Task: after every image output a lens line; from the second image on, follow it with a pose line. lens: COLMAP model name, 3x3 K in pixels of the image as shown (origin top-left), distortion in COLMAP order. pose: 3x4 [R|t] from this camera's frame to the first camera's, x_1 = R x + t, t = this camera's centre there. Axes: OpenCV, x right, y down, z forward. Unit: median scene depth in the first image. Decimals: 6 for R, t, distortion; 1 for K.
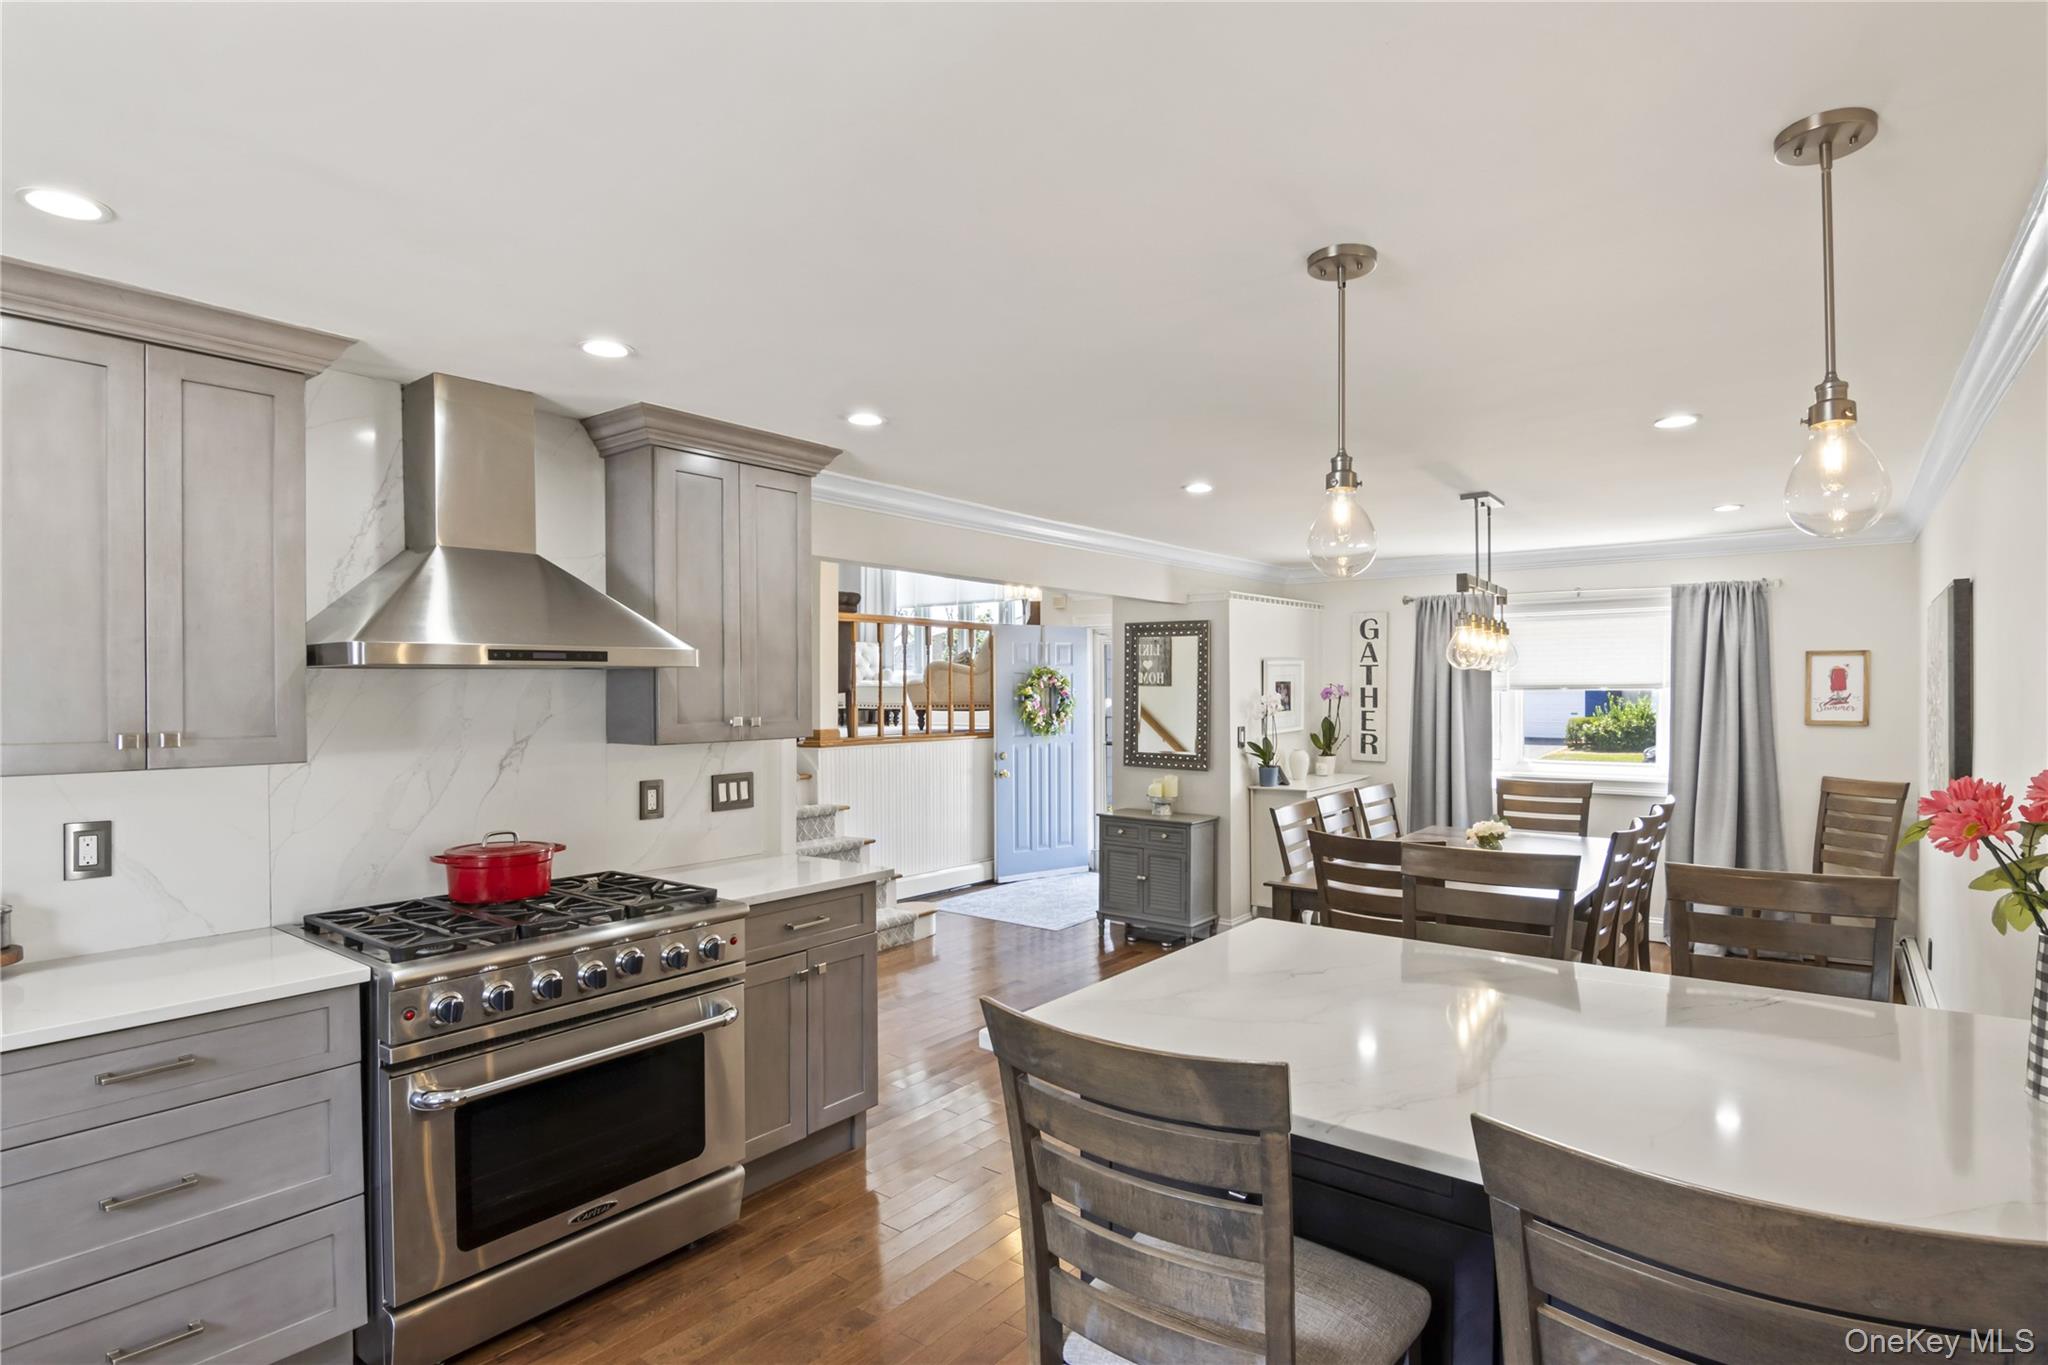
lens RADIAL K [[1054.8, 0, 1038.8], [0, 1054.8, 695.4], [0, 0, 1]] dist [-0.006203, -0.010881]
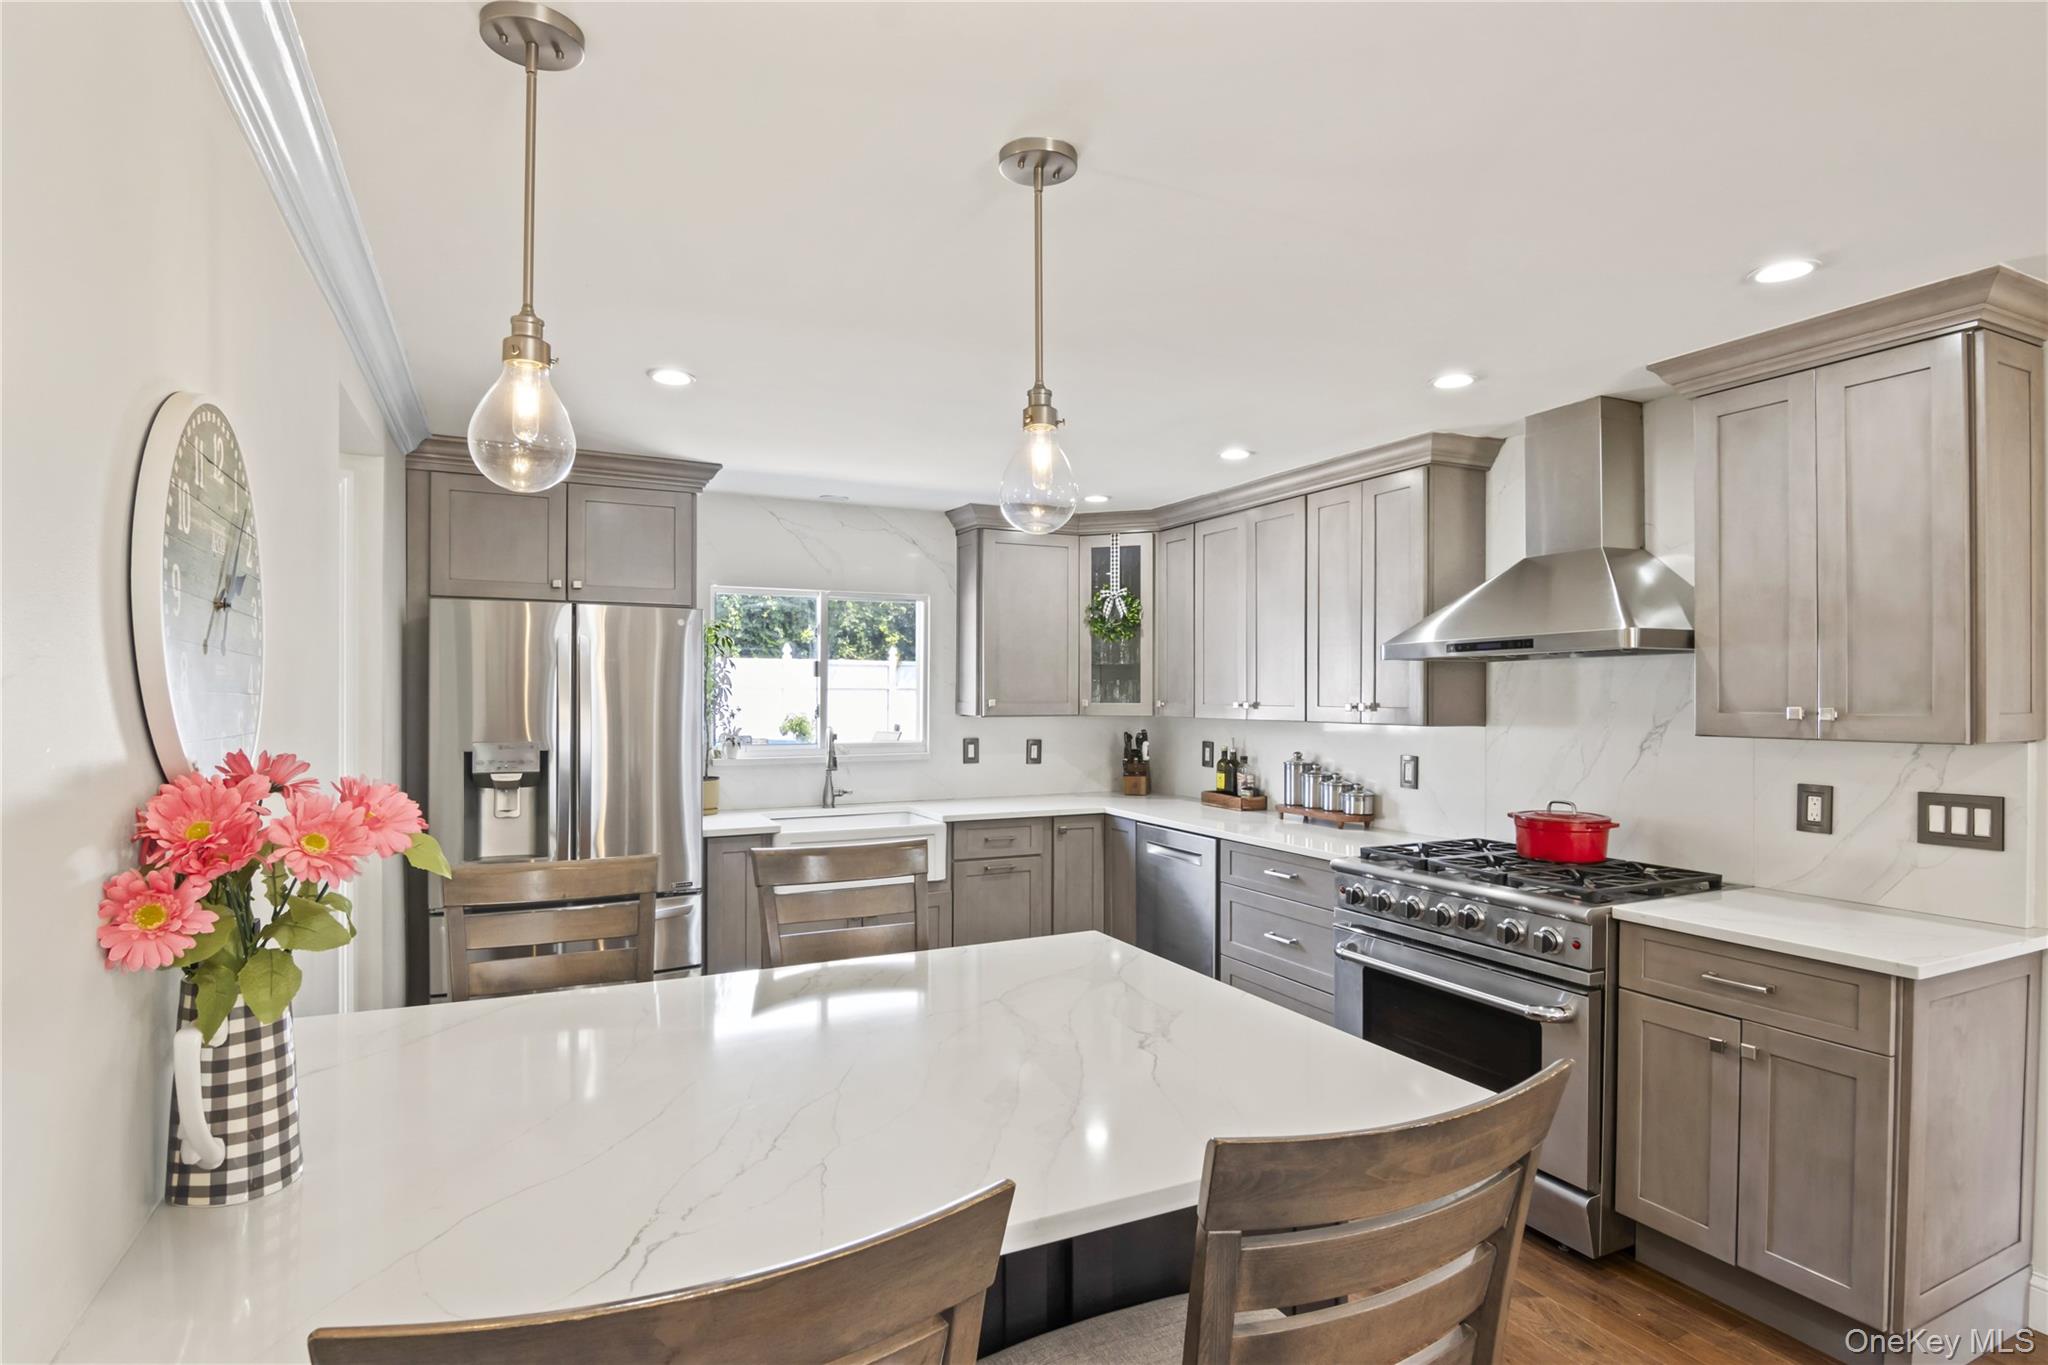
lens RADIAL K [[1054.8, 0, 1023.5], [0, 1054.8, 689.9], [0, 0, 1]] dist [-0.006203, -0.010881]
pose [[-0.448860, 0.001610, -0.893601, 0.380075], [-0.002531, 0.999992, 0.003073, 0.004076], [0.893598, 0.003641, -0.448853, 0.497070]]
